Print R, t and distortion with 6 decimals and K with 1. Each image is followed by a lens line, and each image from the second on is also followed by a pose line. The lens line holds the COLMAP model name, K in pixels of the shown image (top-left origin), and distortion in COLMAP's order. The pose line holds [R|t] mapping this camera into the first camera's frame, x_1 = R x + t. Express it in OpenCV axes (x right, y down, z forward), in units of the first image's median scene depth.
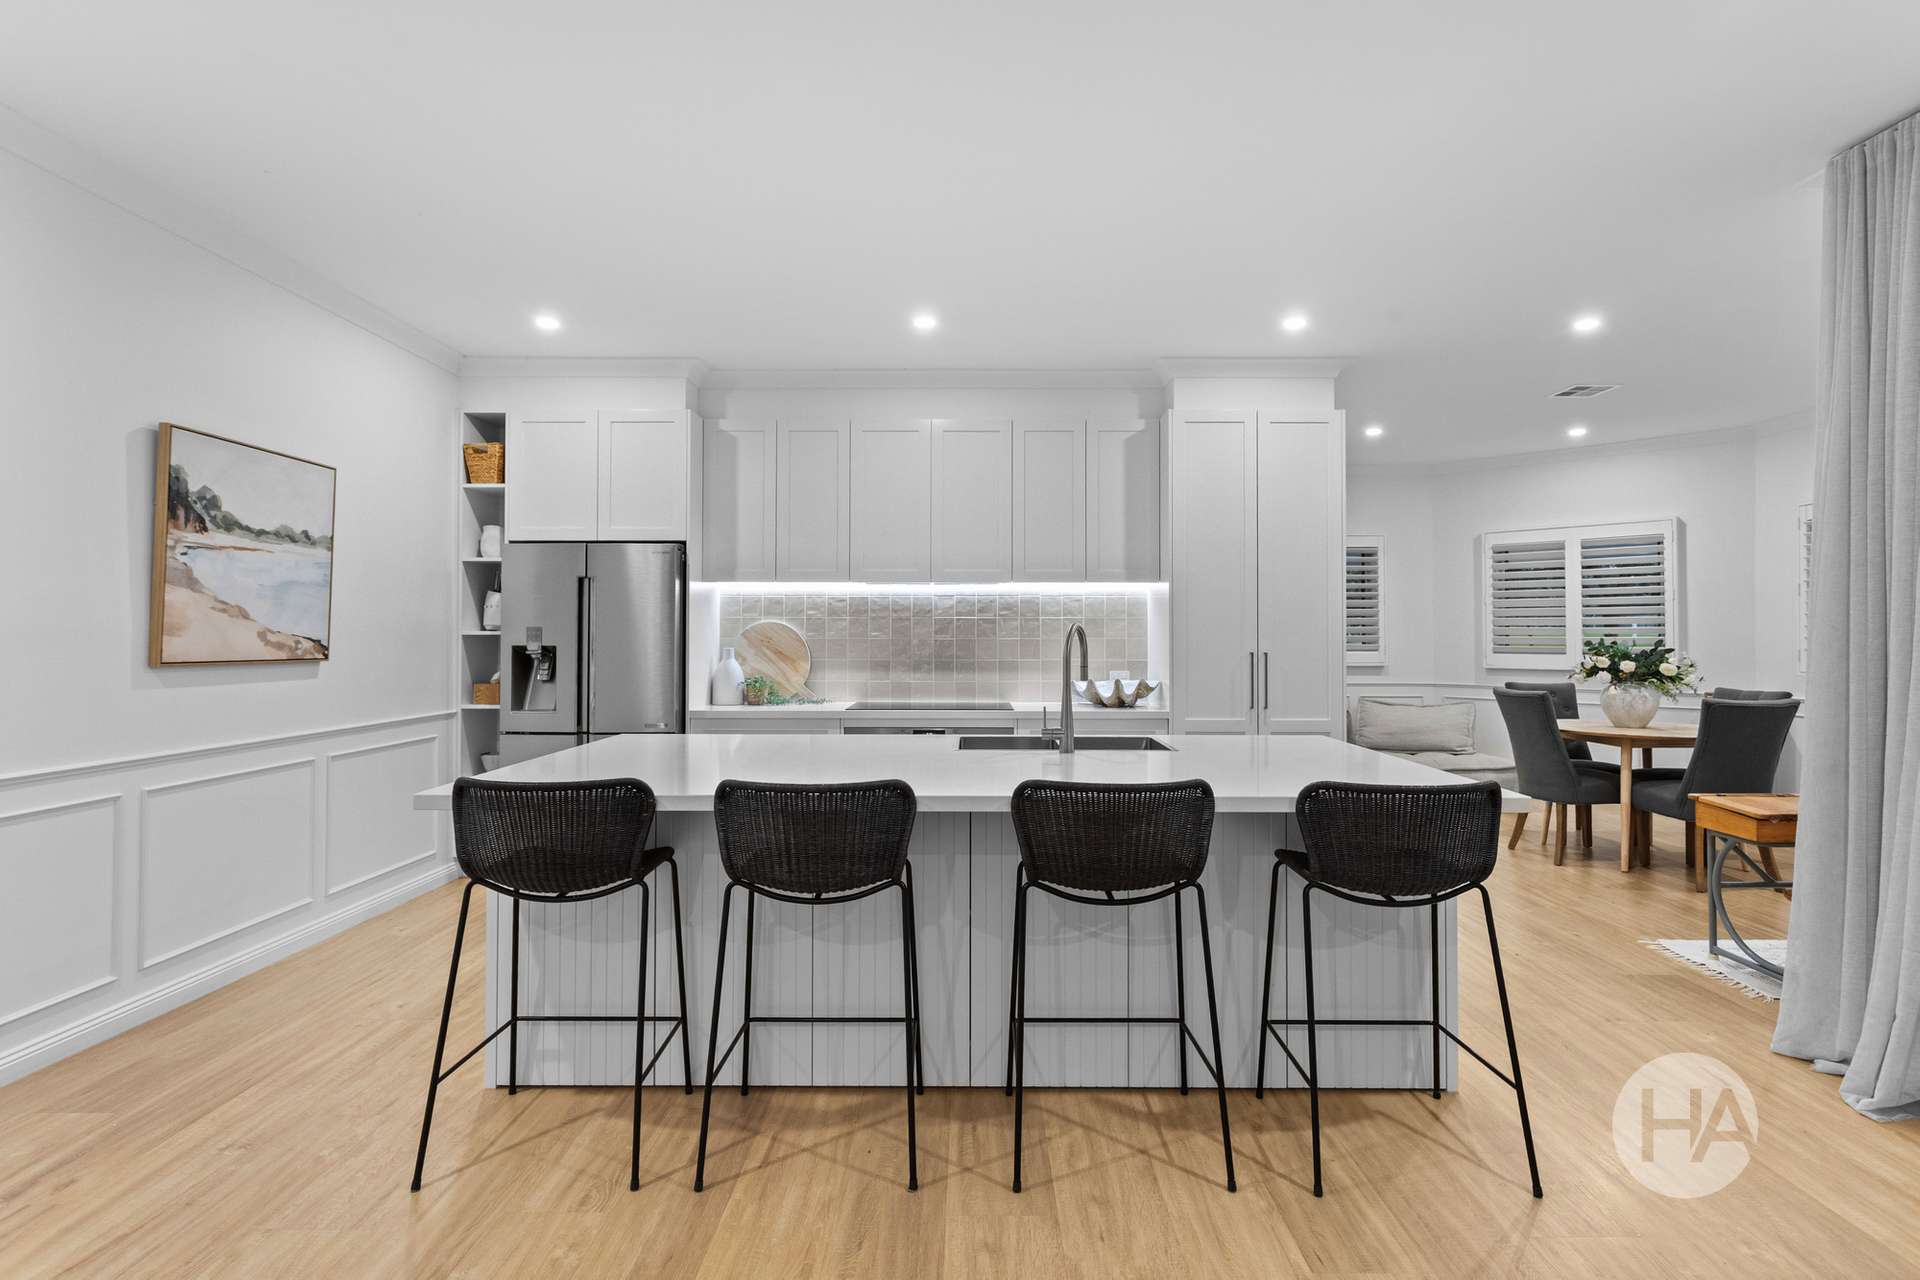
lens RADIAL K [[949.2, 0, 949.7], [0, 949.2, 626.6], [0, 0, 1]] dist [-0.006691, 0.000662]
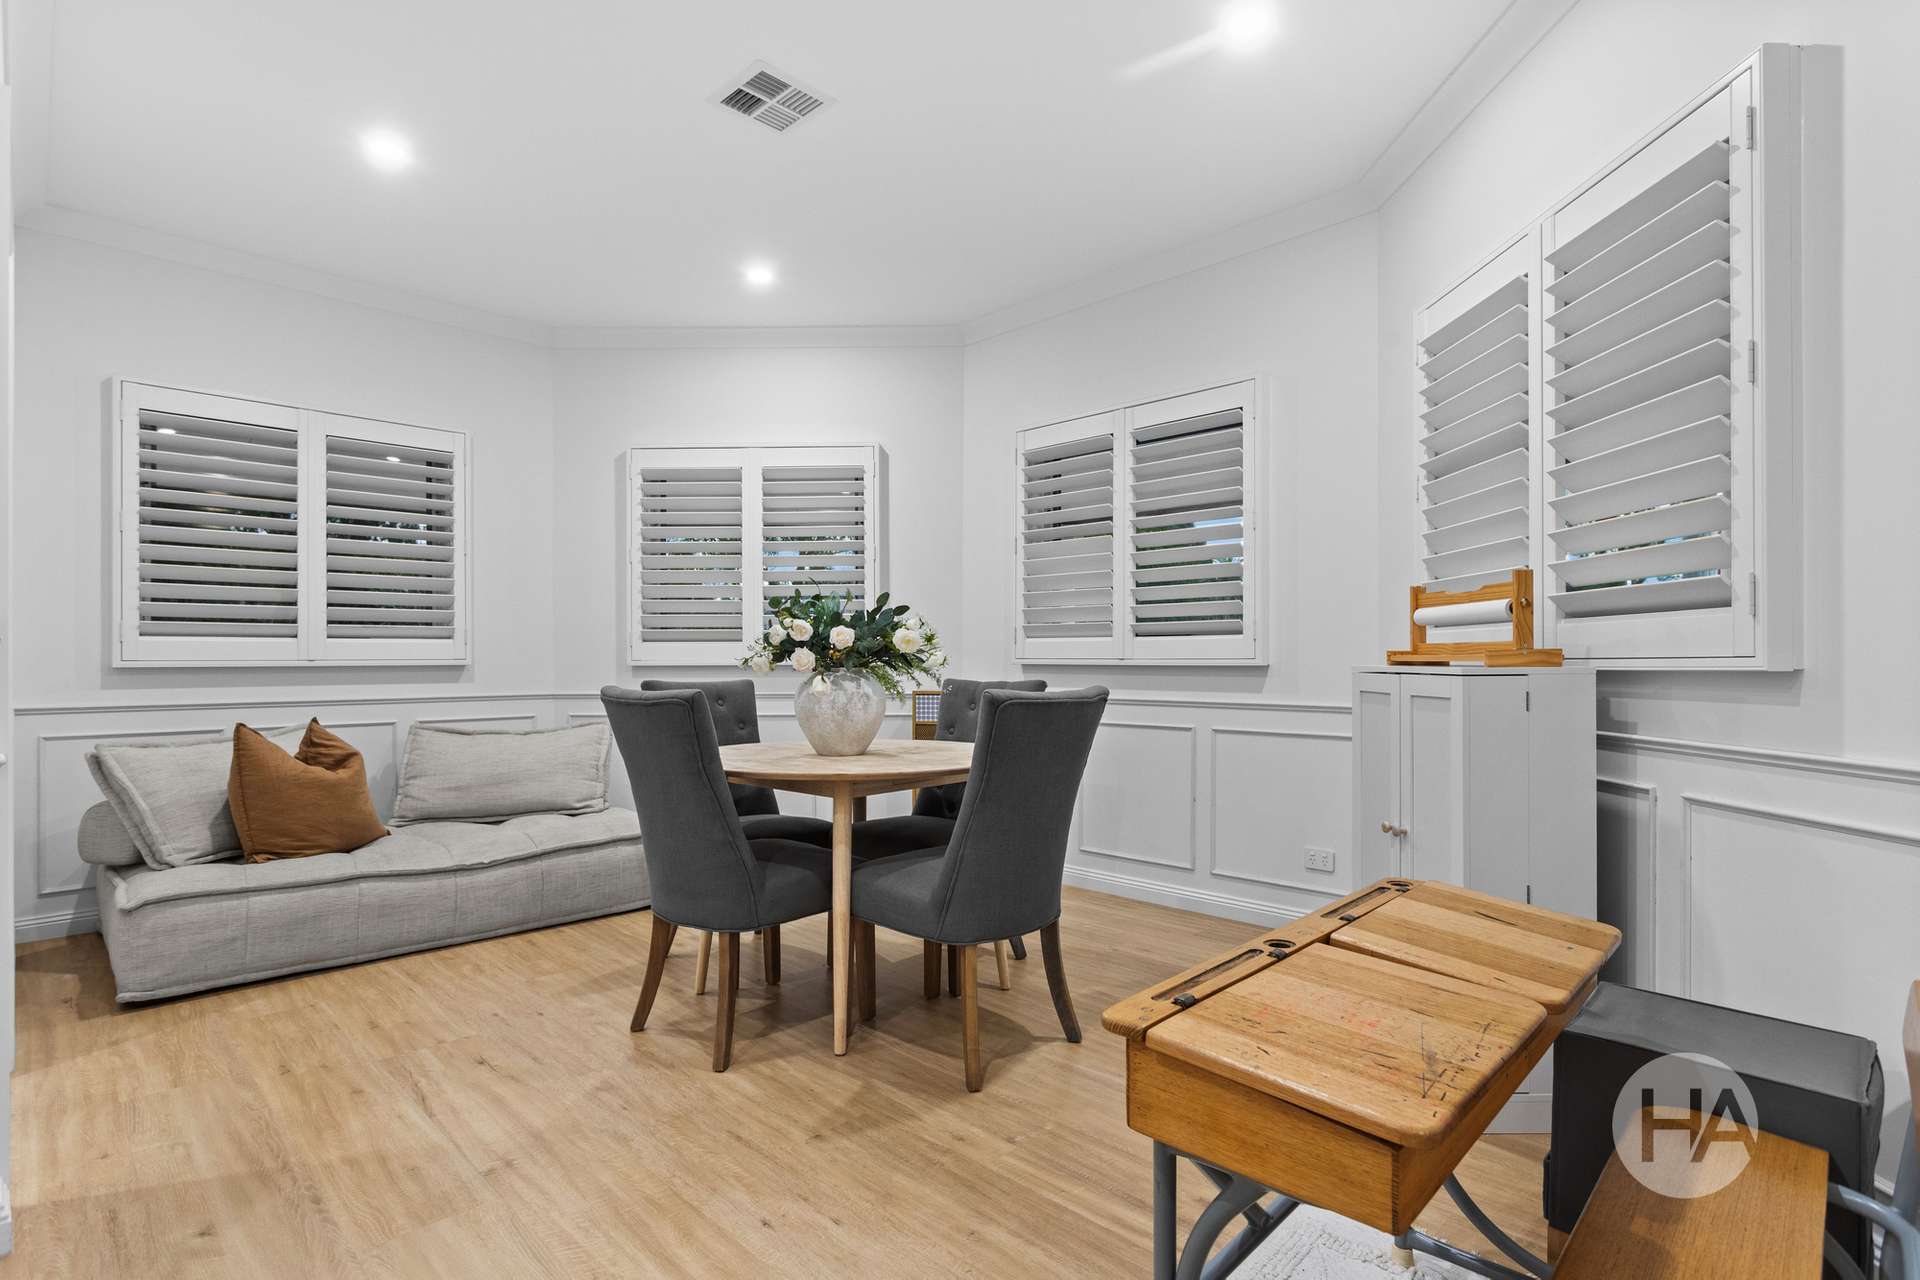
lens RADIAL K [[929.3, 0, 954.6], [0, 929.3, 646.1], [0, 0, 1]] dist [-0.001212, -0.000545]
pose [[0.700092, 0.005835, 0.714029, 0.386539], [-0.001844, 0.999978, -0.006364, 0.048136], [-0.714051, 0.003139, 0.700087, 0.583549]]
